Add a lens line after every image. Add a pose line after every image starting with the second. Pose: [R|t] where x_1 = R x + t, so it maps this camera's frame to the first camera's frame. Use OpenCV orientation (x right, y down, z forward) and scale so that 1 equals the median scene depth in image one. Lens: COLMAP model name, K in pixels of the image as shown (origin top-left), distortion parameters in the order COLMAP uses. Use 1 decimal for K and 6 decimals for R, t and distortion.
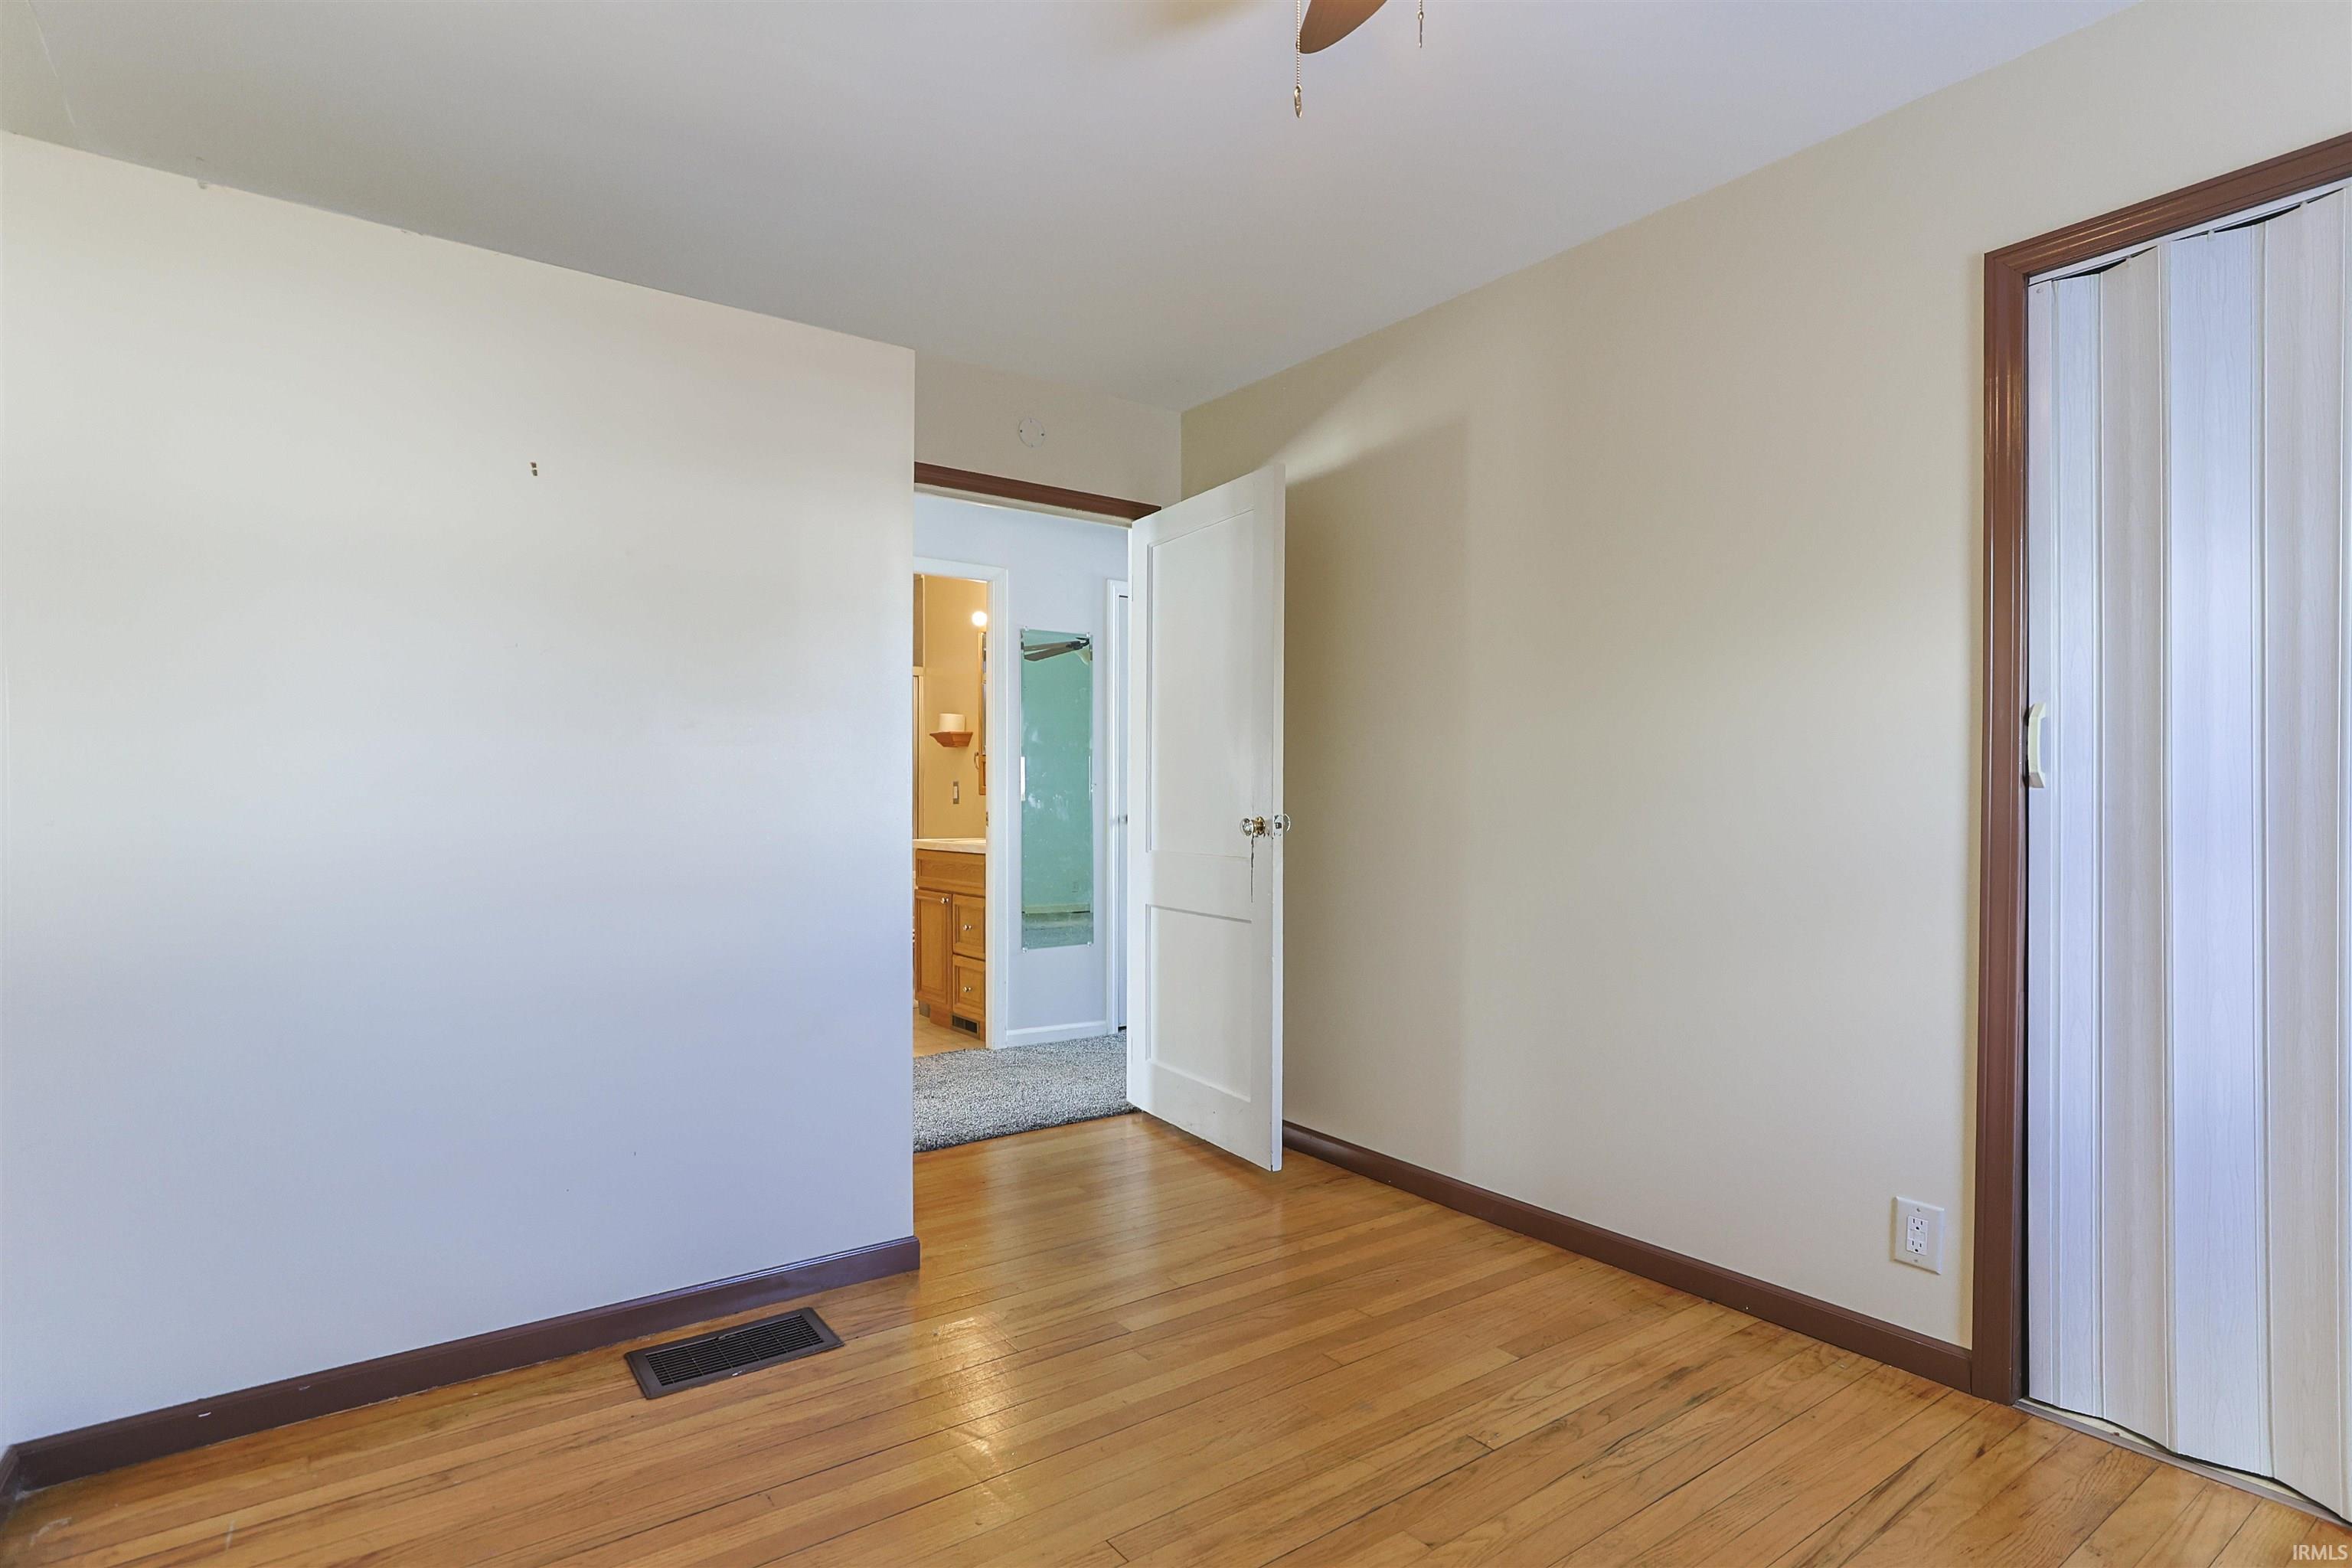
lens RADIAL K [[1127.4, 0, 1179.2], [0, 1127.4, 800.0], [0, 0, 1]] dist [-0.013812, 0.009151]
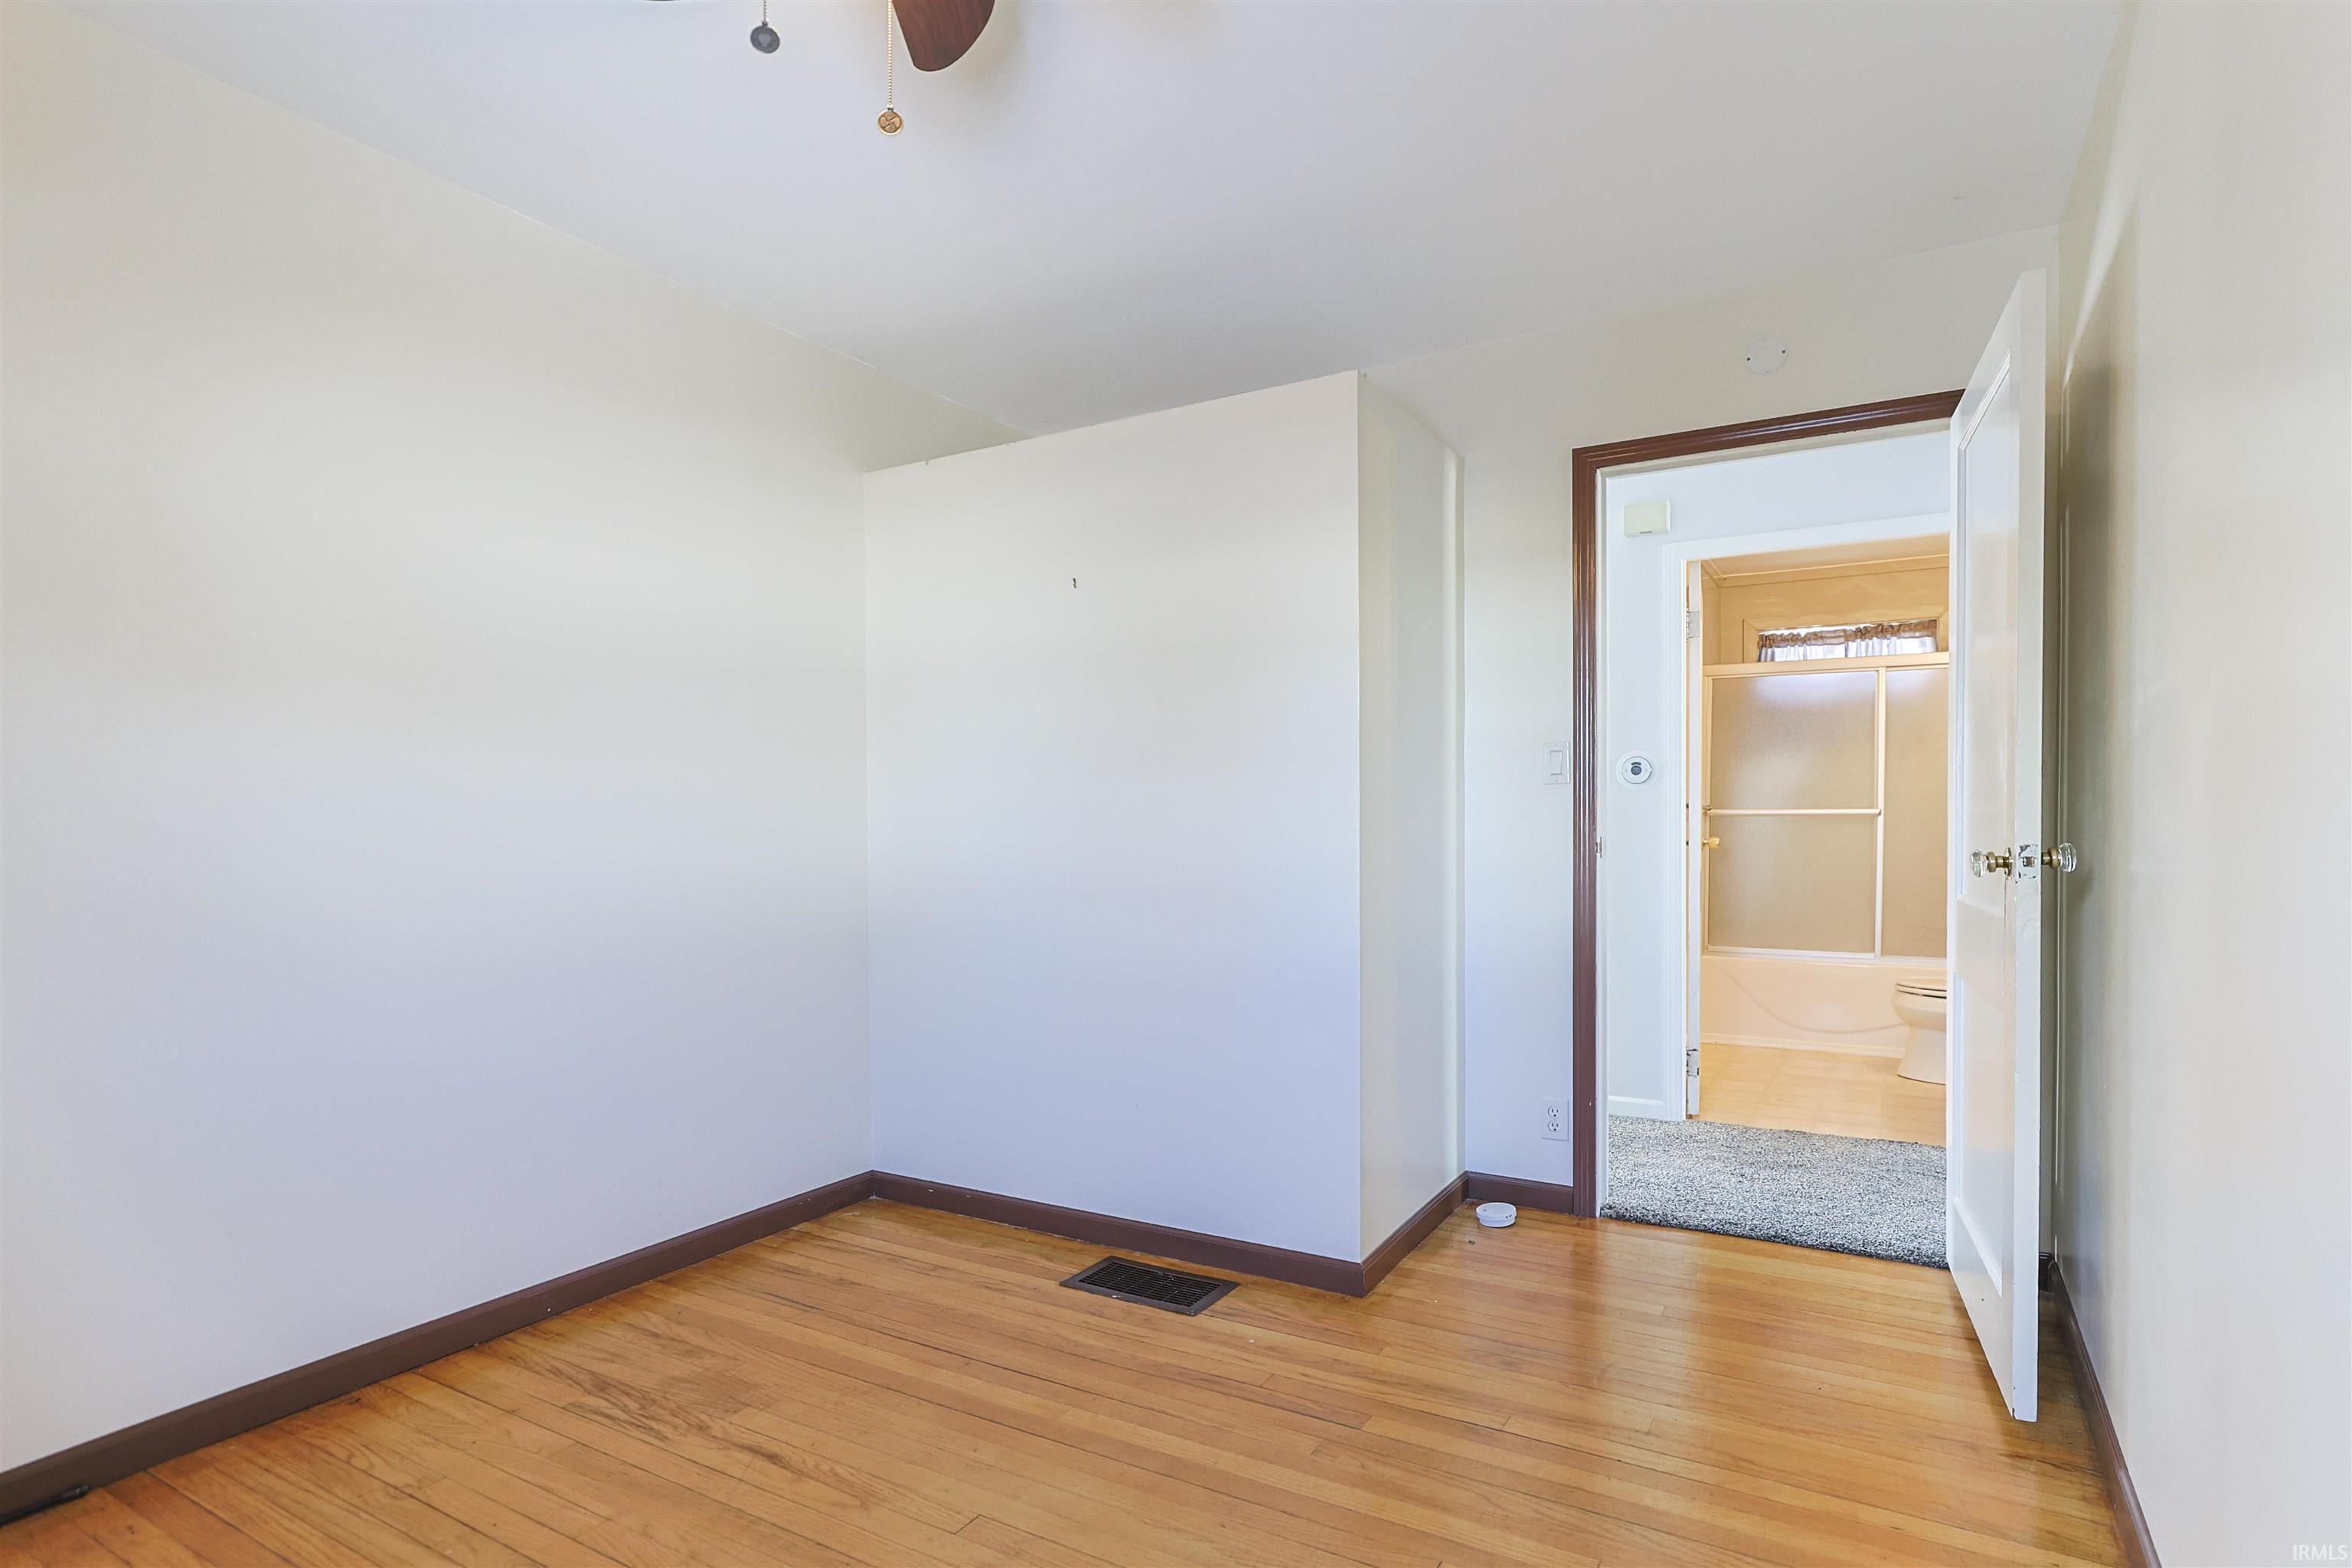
lens RADIAL K [[1127.4, 0, 1159.9], [0, 1127.4, 827.6], [0, 0, 1]] dist [-0.013812, 0.009151]
pose [[0.438720, -0.000991, -0.898623, 0.692333], [0.006623, 0.999976, 0.002131, -0.000450], [0.898599, -0.006887, 0.438716, 0.488161]]
